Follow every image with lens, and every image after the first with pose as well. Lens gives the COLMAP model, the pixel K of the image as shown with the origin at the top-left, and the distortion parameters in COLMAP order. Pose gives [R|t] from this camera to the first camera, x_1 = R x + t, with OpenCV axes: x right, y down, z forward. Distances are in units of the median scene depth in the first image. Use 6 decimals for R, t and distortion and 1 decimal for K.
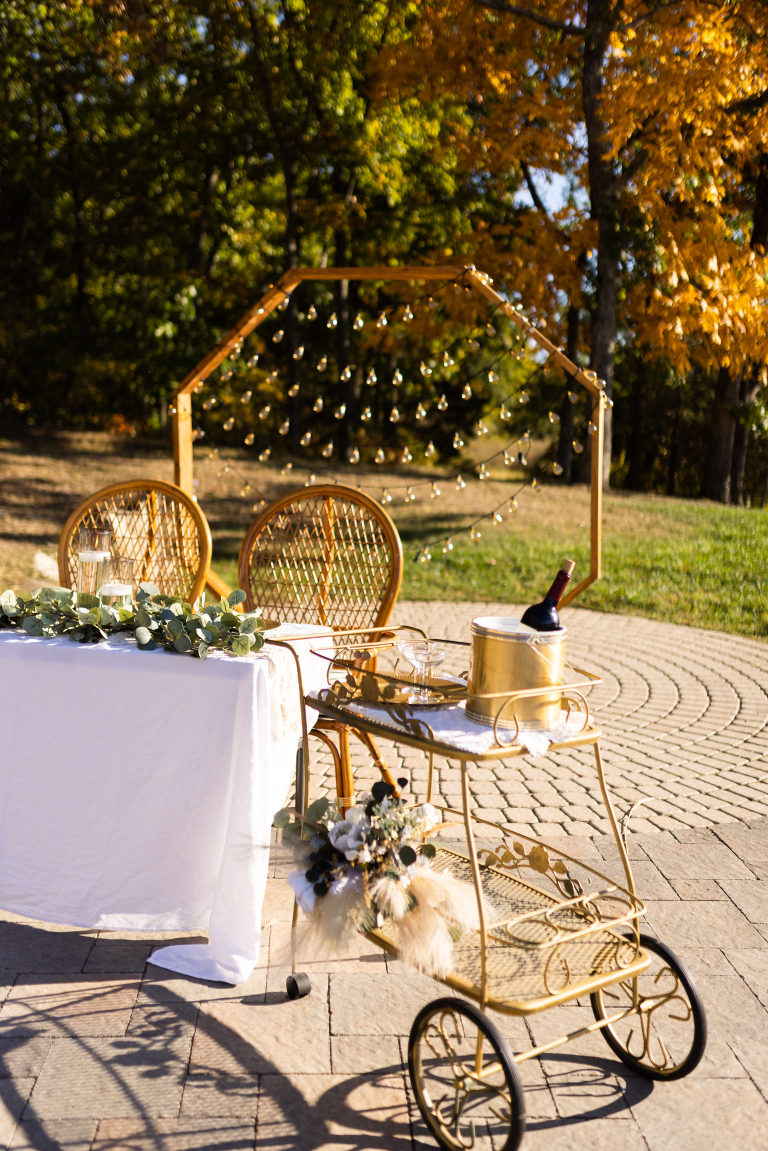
lens RADIAL K [[1121.0, 0, 378.2], [0, 1121.0, 596.0], [0, 0, 1]] dist [0.000303, -0.000376]
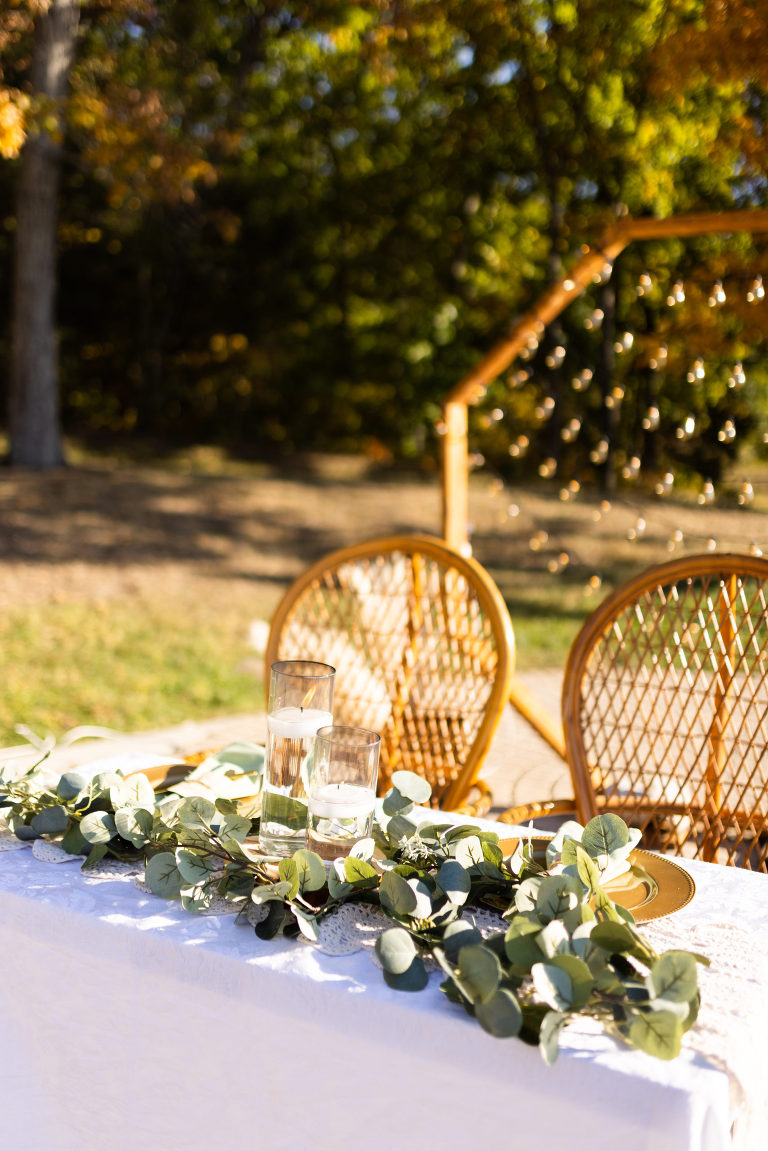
lens RADIAL K [[1121.0, 0, 378.2], [0, 1121.0, 596.0], [0, 0, 1]] dist [0.000303, -0.000376]
pose [[0.975731, 0.023463, -0.217712, -0.058412], [-0.028157, 0.999433, -0.018481, -0.039691], [0.217155, 0.024163, 0.975838, 0.267021]]
